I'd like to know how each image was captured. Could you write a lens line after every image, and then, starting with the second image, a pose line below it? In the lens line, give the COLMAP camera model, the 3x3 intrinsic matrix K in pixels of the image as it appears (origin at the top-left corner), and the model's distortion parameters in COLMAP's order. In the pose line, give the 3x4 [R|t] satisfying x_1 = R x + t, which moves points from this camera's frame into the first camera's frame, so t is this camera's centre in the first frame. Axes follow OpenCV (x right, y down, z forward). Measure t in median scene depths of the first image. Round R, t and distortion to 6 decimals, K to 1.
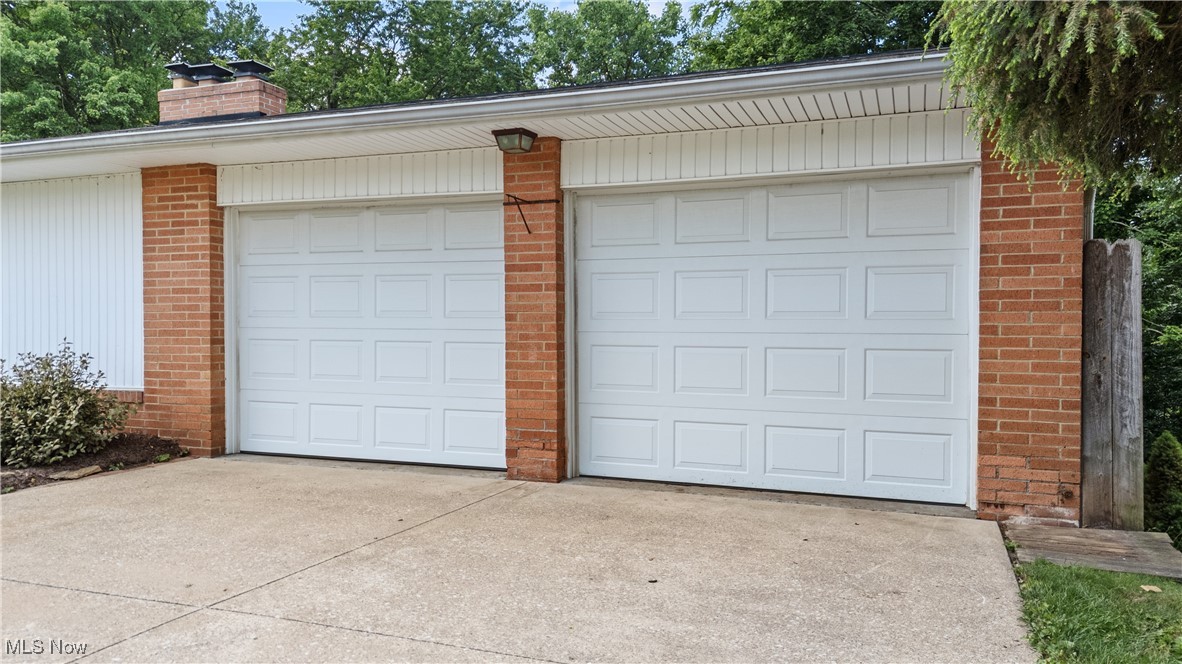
lens RADIAL K [[821.0, 0, 582.1], [0, 821.0, 336.9], [0, 0, 1]] dist [0.063684, -0.002529]
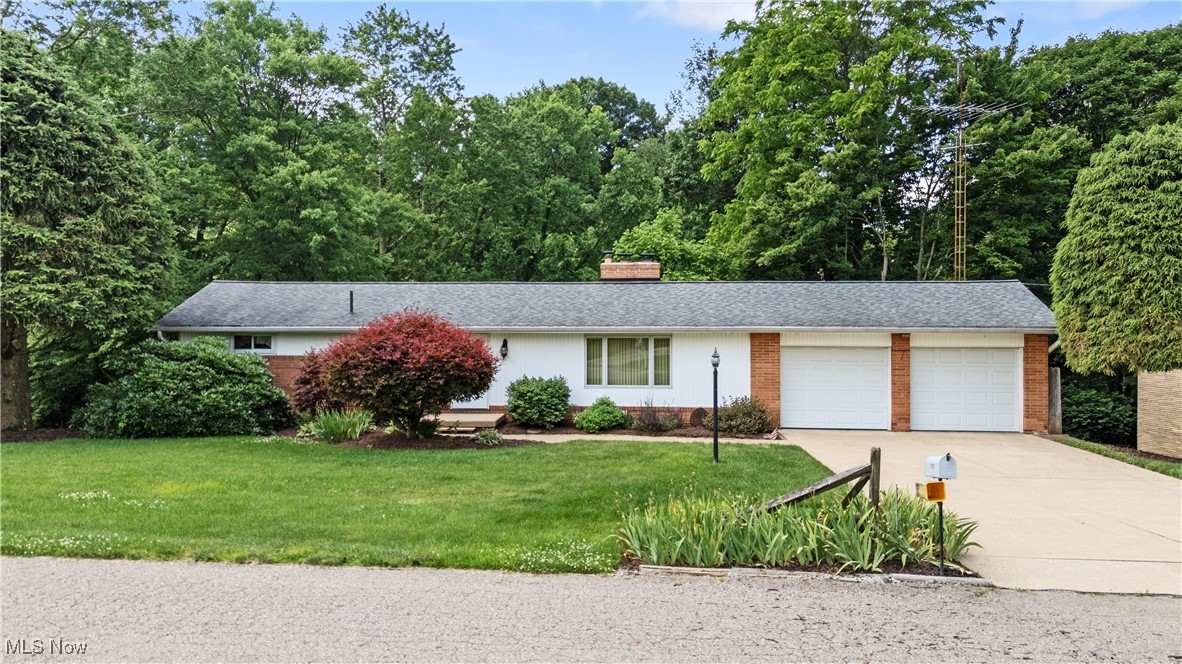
lens RADIAL K [[821.0, 0, 590.8], [0, 821.0, 339.6], [0, 0, 1]] dist [0.063684, -0.002529]
pose [[0.964322, -0.003355, 0.264711, -2.088737], [0.005336, 0.999963, -0.006767, -0.180825], [-0.264678, 0.007938, 0.964304, -1.876718]]
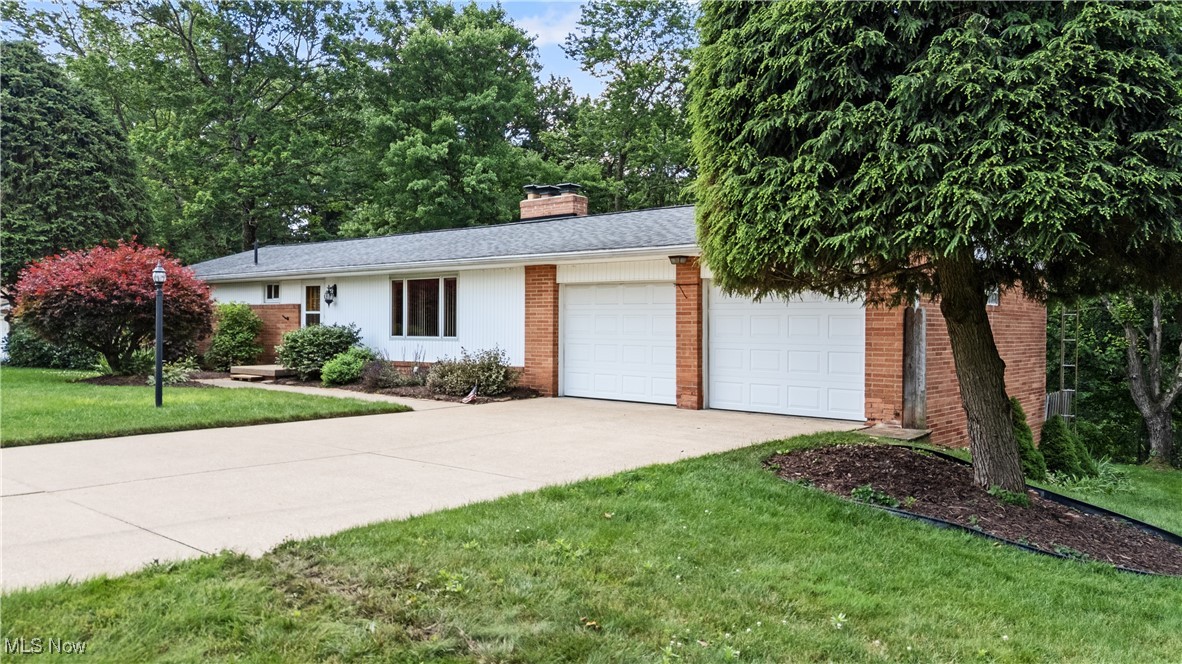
lens RADIAL K [[821.0, 0, 587.2], [0, 821.0, 327.3], [0, 0, 1]] dist [0.063684, -0.002529]
pose [[0.941944, 0.005912, -0.335719, 0.402543], [-0.012833, 0.999748, -0.018401, -0.002138], [0.335526, 0.021641, 0.941782, -1.112410]]
